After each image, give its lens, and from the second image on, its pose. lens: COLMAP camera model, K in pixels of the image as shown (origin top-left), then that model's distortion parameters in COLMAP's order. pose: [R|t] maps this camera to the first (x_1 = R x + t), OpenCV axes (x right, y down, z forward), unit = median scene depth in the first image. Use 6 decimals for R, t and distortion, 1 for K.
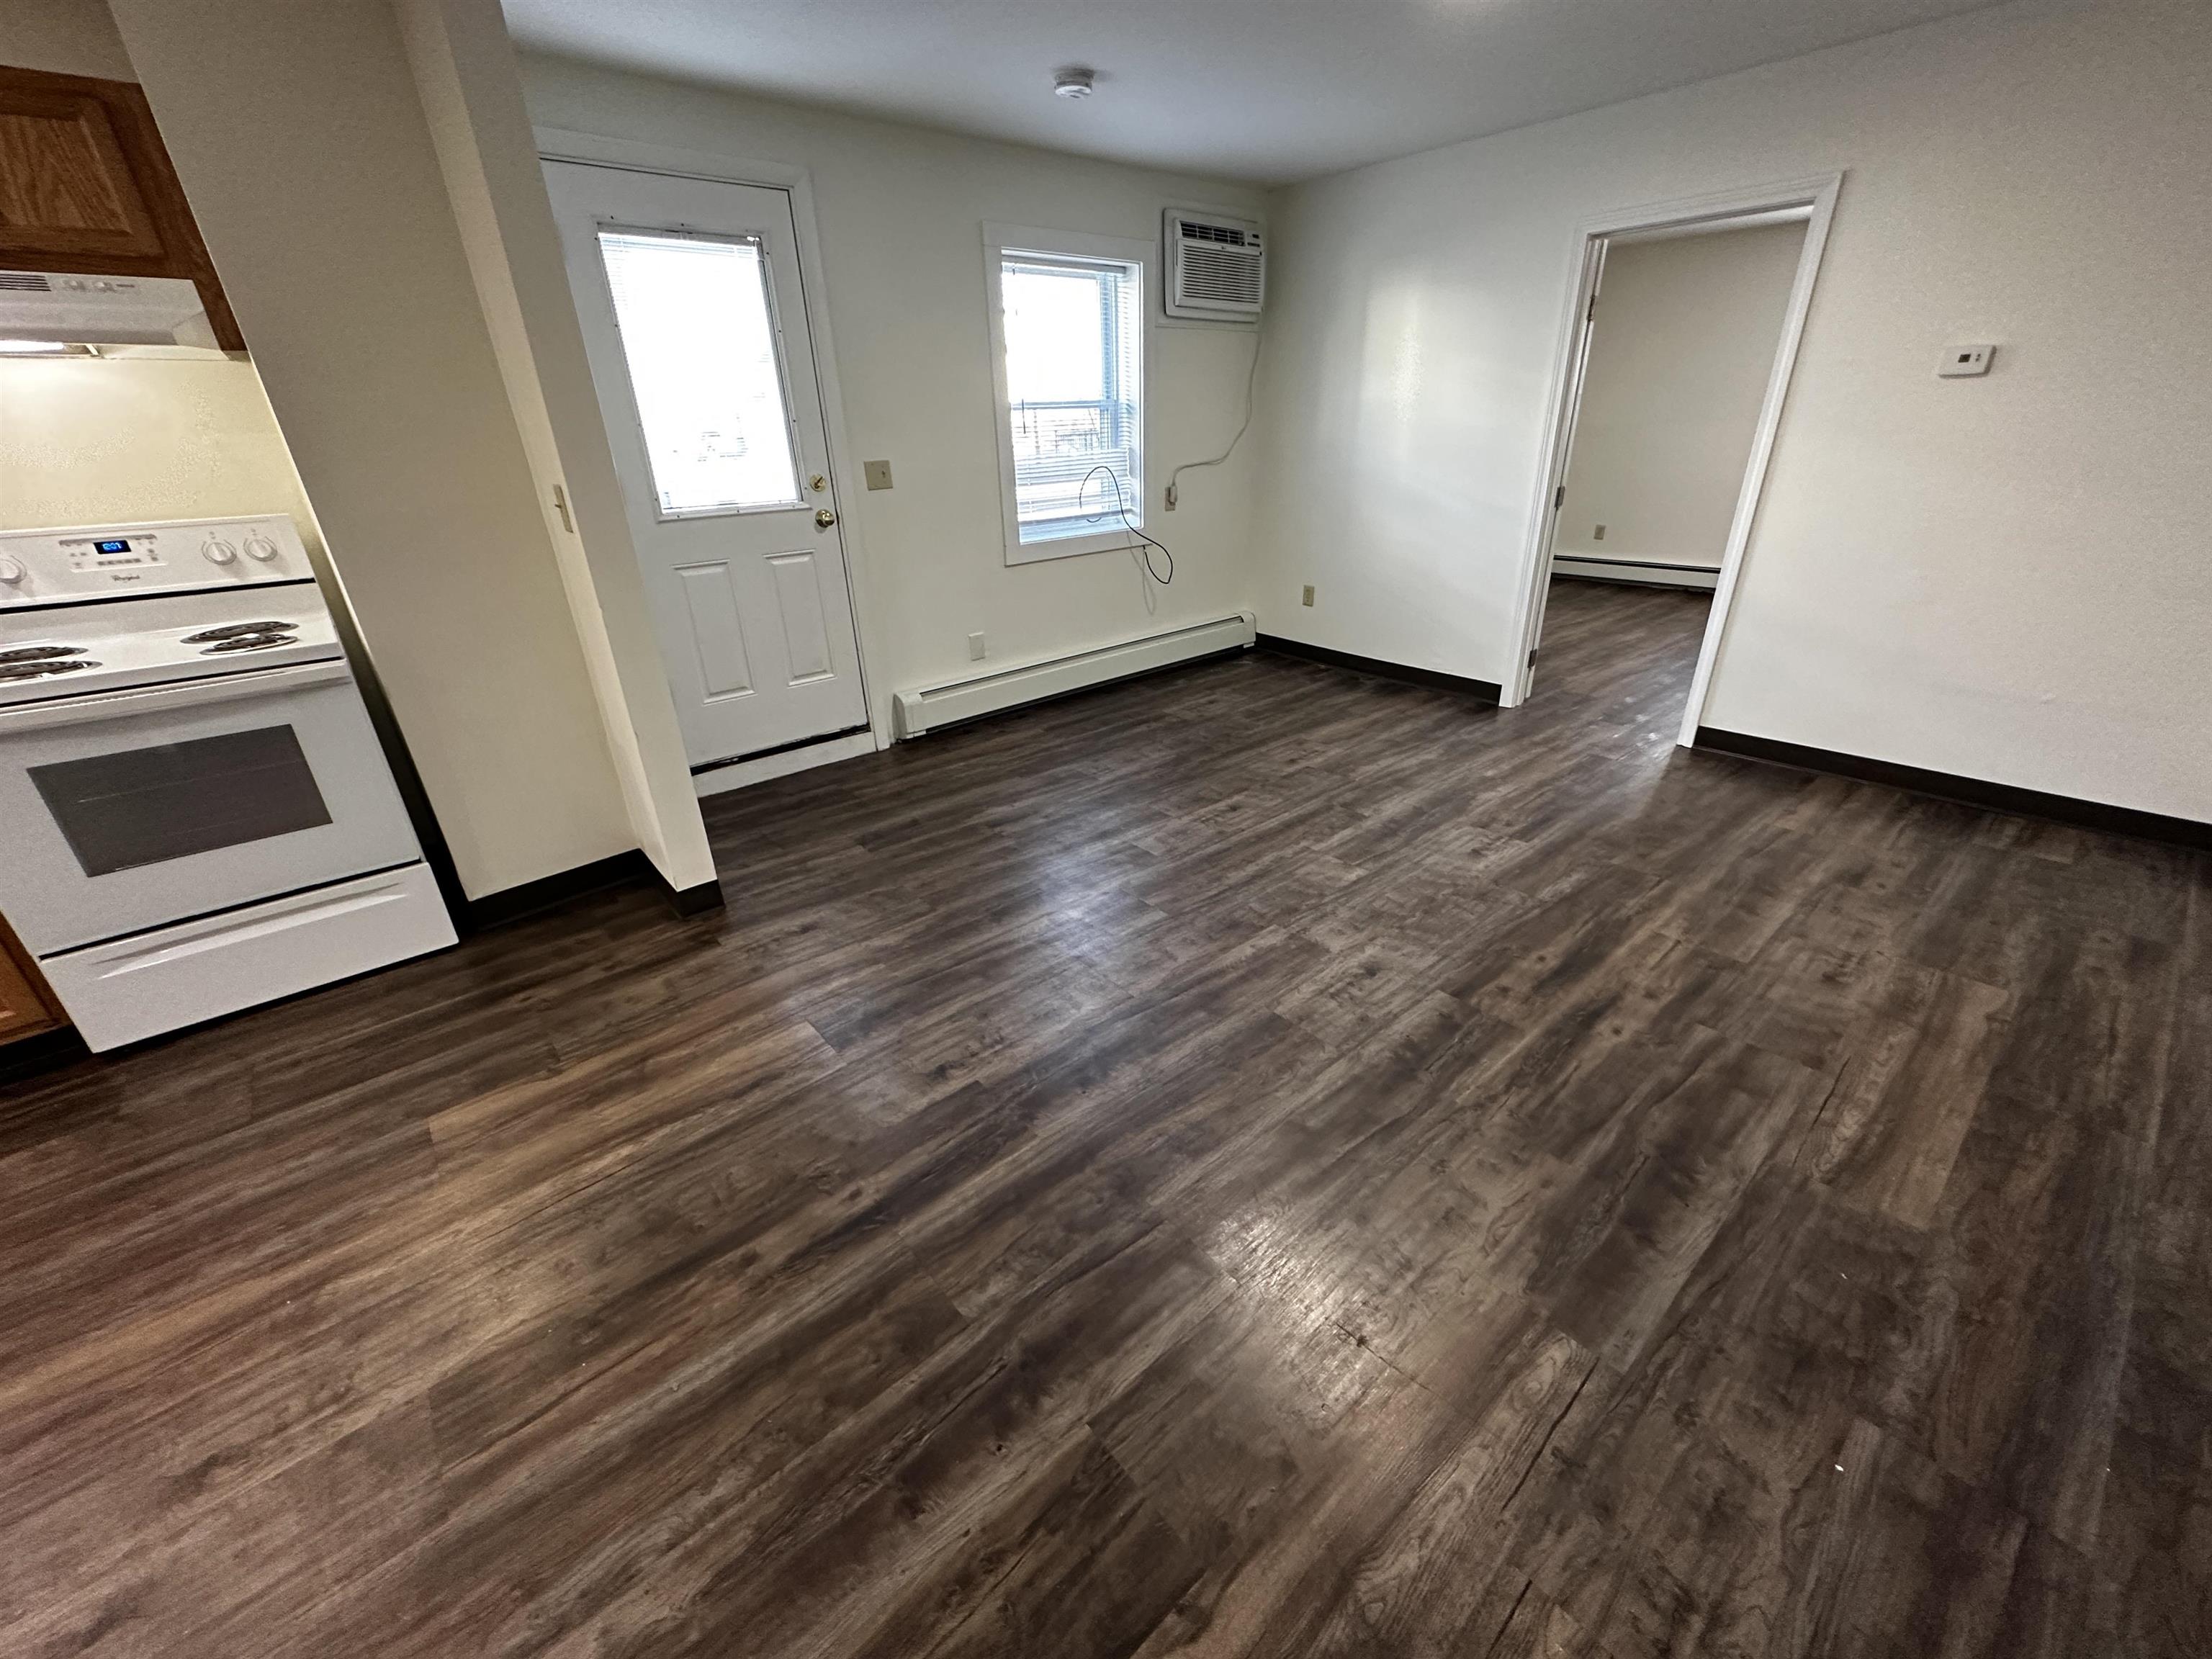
lens RADIAL K [[883.6, 0, 1106.8], [0, 883.6, 831.8], [0, 0, 1]] dist [-0.003023, 0.000863]
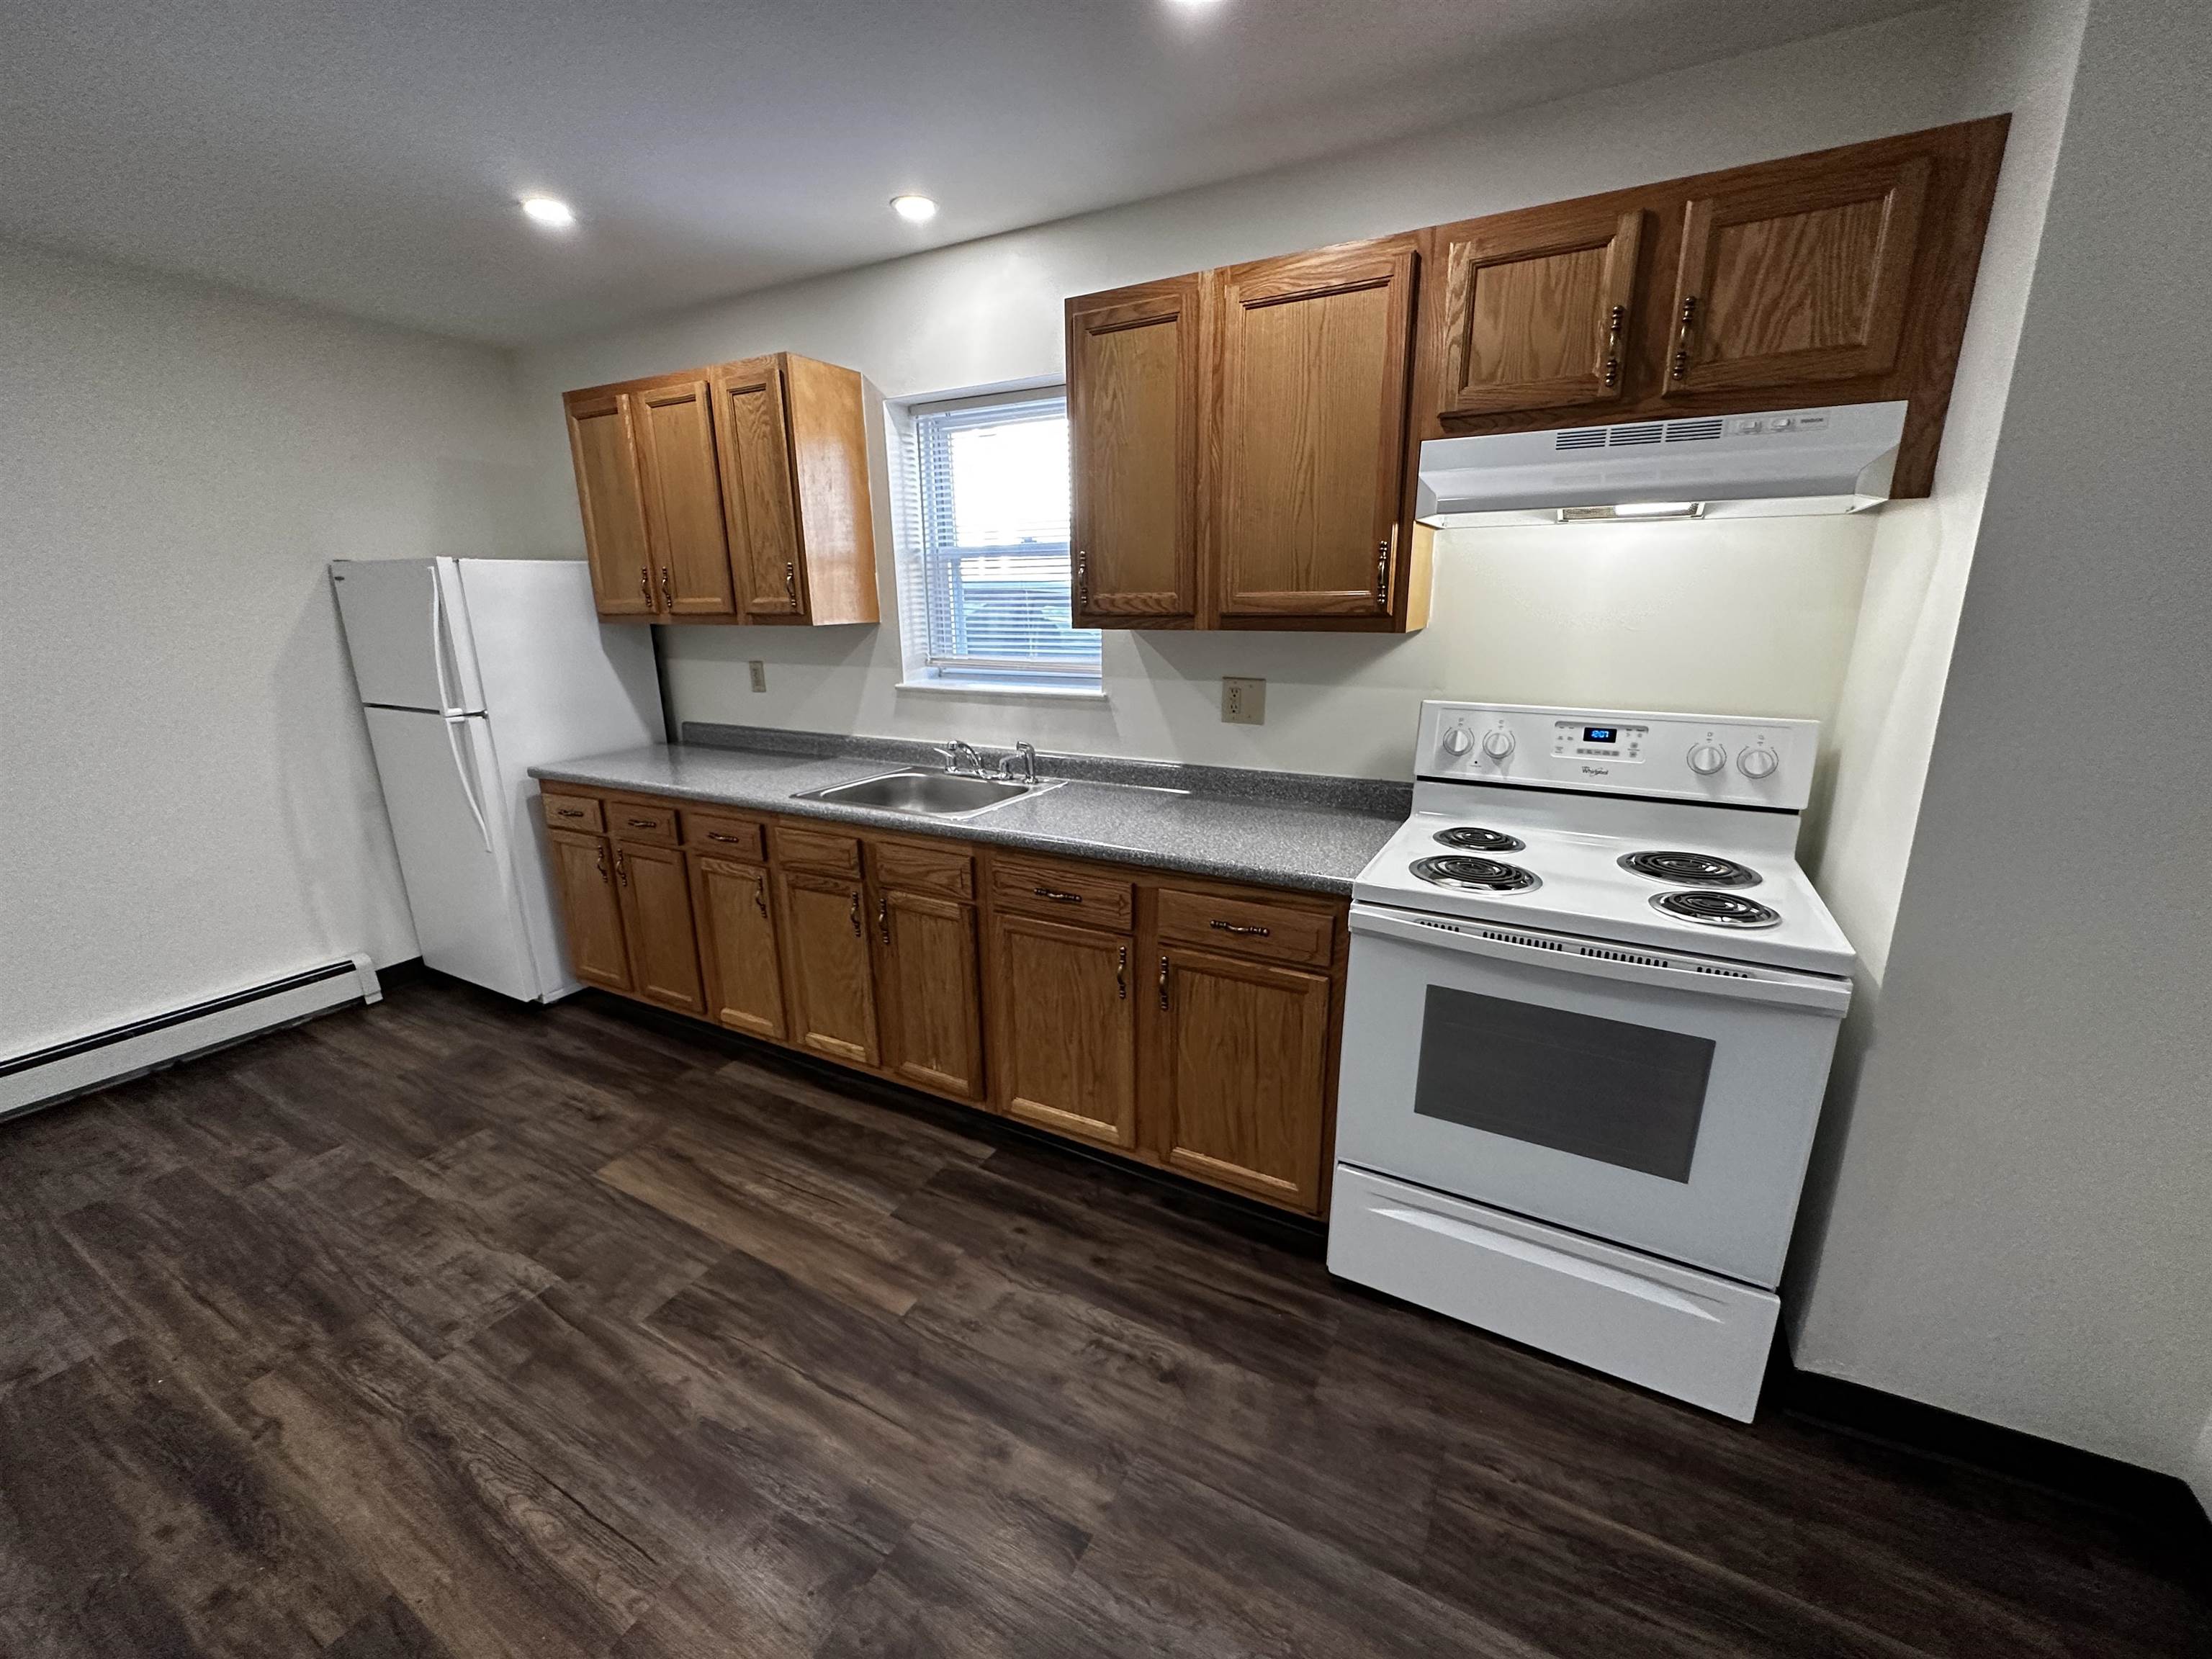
lens RADIAL K [[883.6, 0, 1106.8], [0, 883.6, 831.8], [0, 0, 1]] dist [-0.003023, 0.000863]
pose [[0.347264, 0.273443, -0.897015, -0.341950], [-0.397129, 0.909418, 0.123482, -0.104308], [0.849527, 0.313350, 0.424401, 0.185576]]
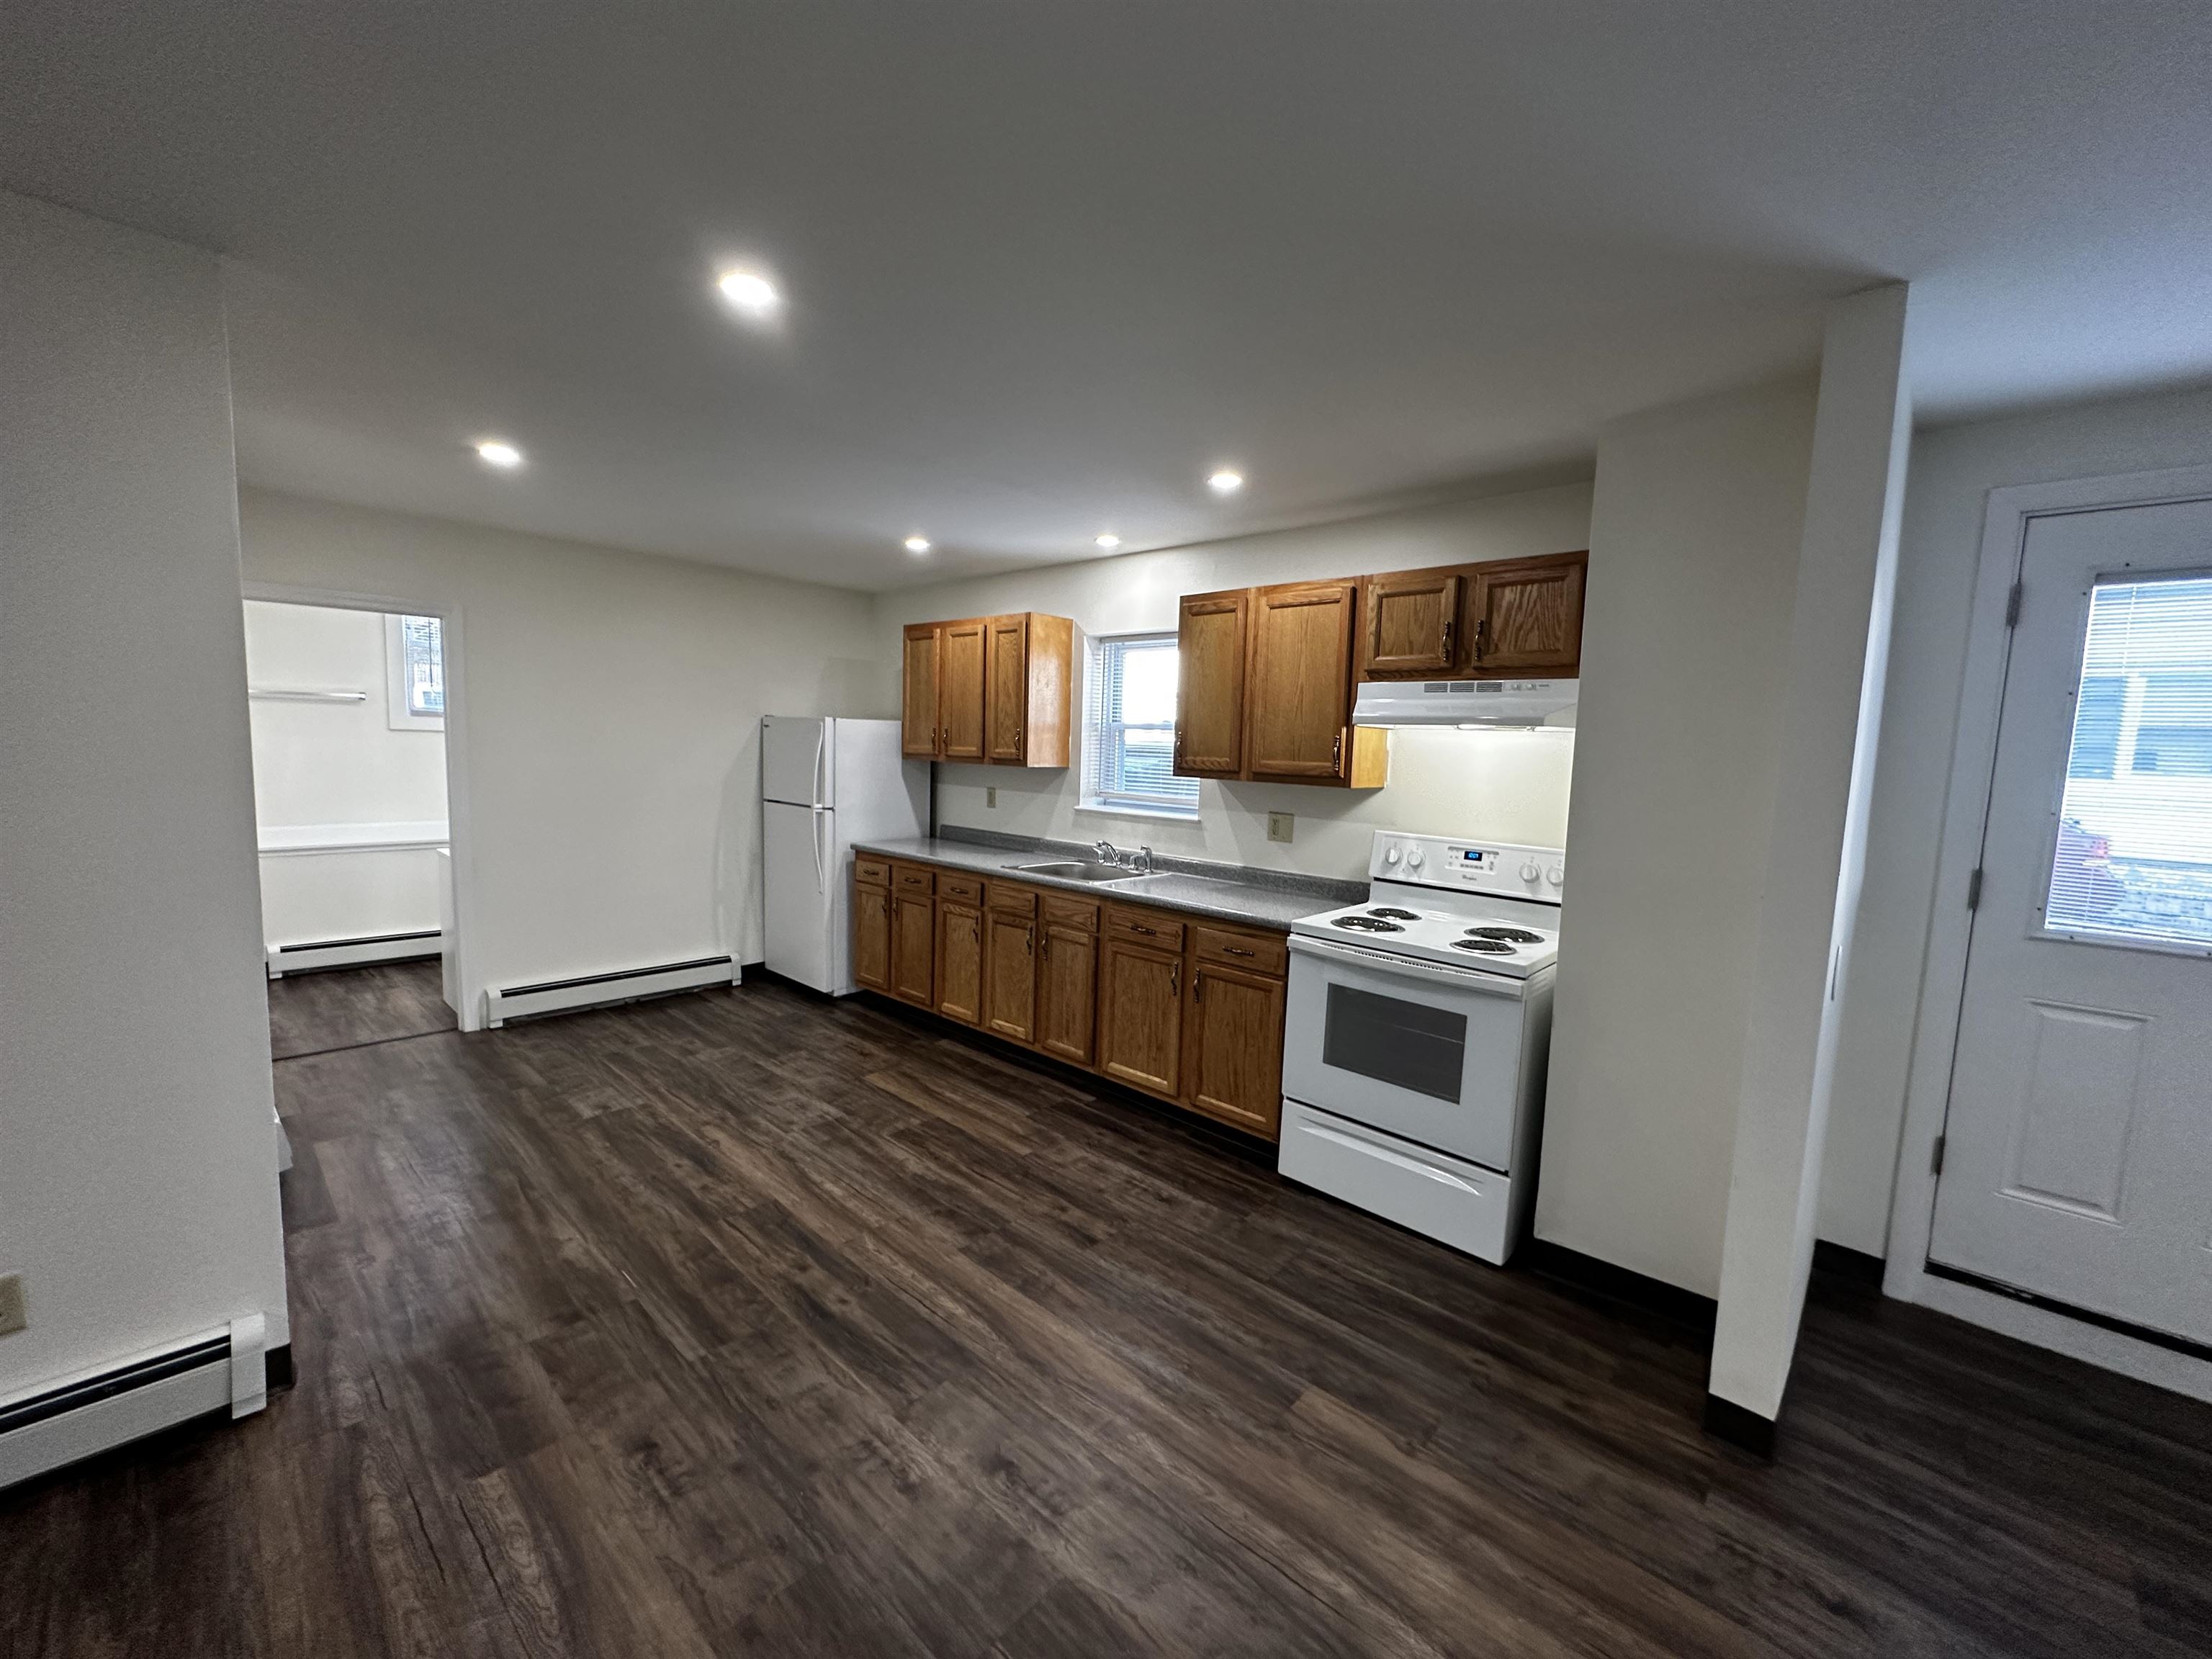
lens RADIAL K [[881.1, 0, 1106.7], [0, 881.1, 831.1], [0, 0, 1]] dist [-0.002456, 0.000176]
pose [[0.108829, 0.133564, -0.985047, 0.088465], [-0.454704, 0.887876, 0.070152, -0.129216], [0.883969, 0.440270, 0.157359, 0.181353]]
